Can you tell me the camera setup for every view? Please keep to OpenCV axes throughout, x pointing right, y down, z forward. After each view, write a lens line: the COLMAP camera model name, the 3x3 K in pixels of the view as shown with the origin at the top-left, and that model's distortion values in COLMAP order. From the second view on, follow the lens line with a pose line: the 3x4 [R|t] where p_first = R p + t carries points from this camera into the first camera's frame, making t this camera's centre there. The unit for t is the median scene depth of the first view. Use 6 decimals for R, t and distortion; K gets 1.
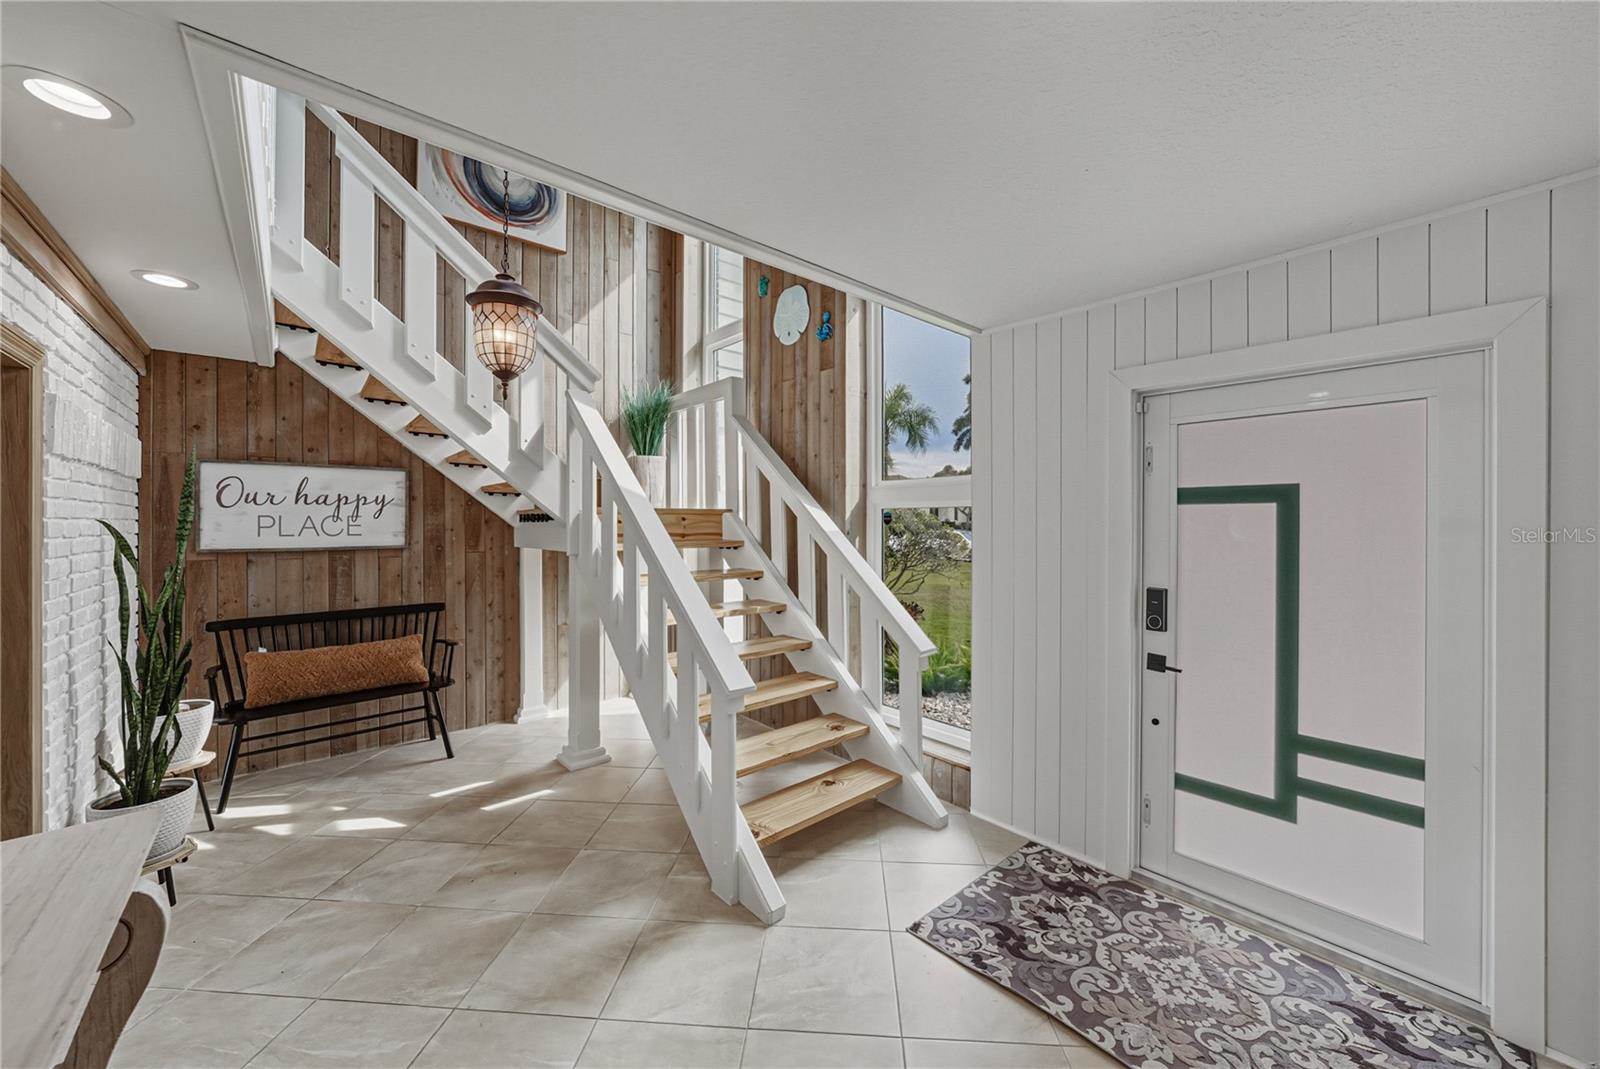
lens RADIAL K [[599.7, 0, 800.1], [0, 599.7, 525.4], [0, 0, 1]] dist [-0.010832, 0.003049]
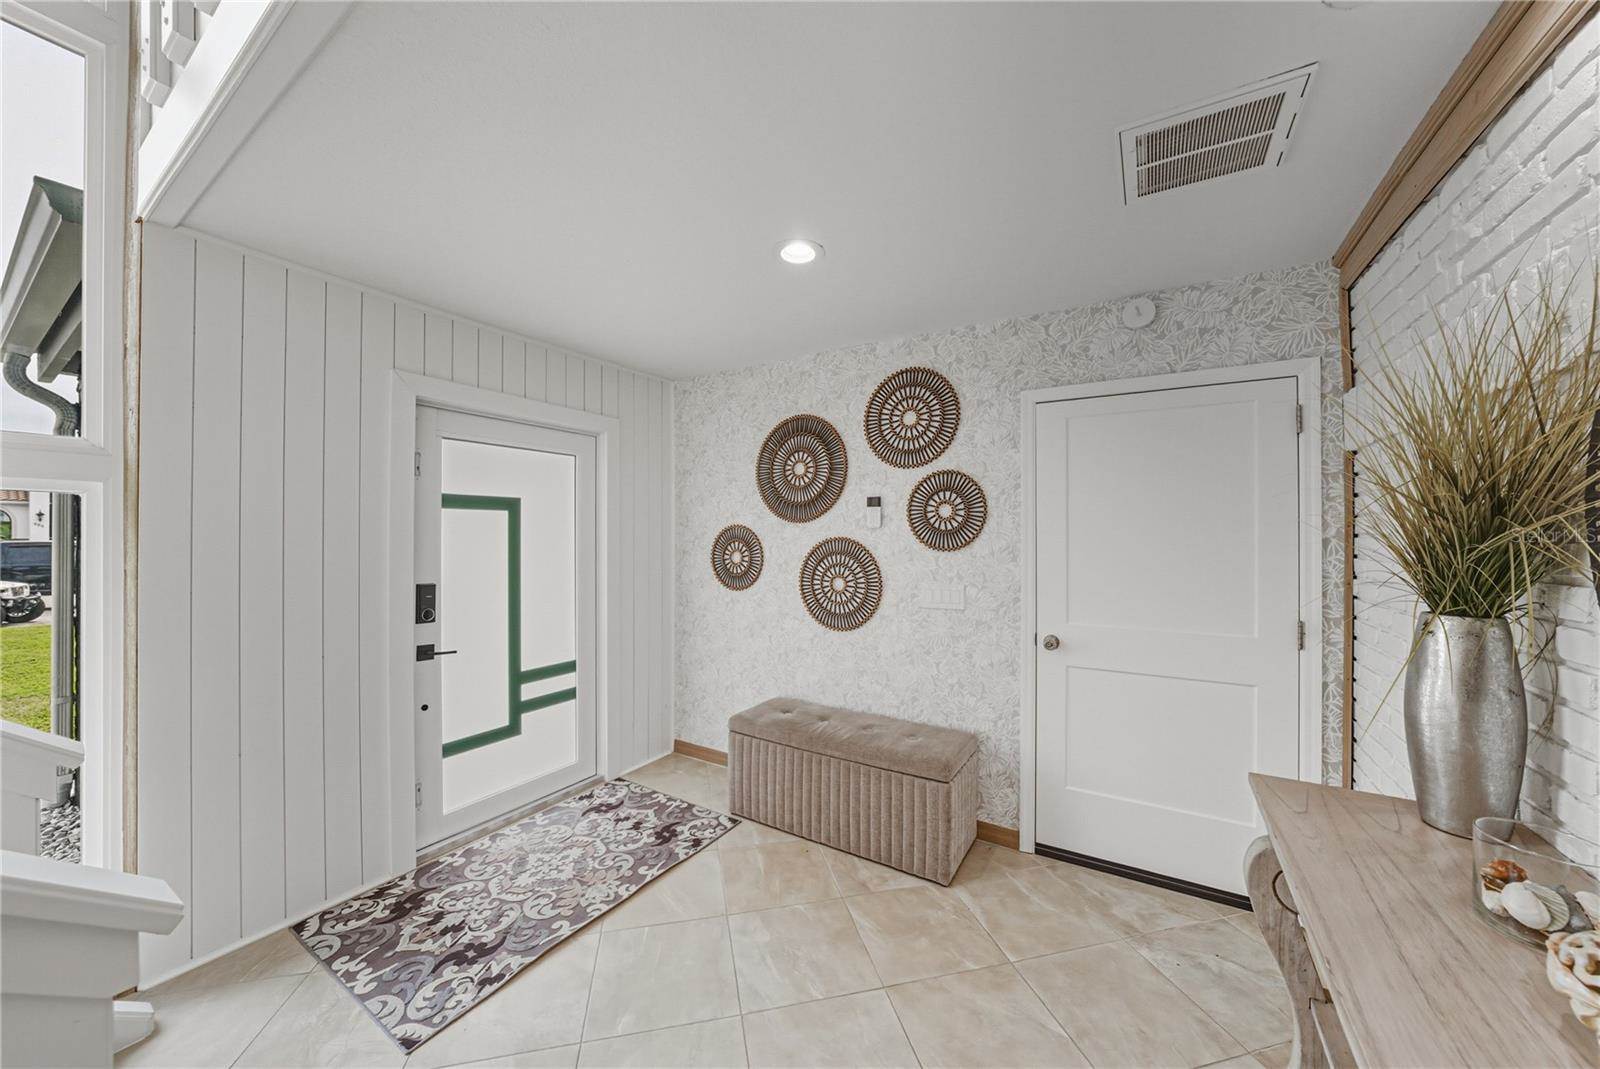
lens RADIAL K [[561.6, 0, 799.5], [0, 561.6, 535.0], [0, 0, 1]] dist [-0.017496, 0.000049]
pose [[-0.297007, -0.000512, 0.954875, -0.647479], [-0.000338, 1.000000, 0.000431, 0.018214], [-0.954875, -0.000195, -0.297007, 0.745616]]
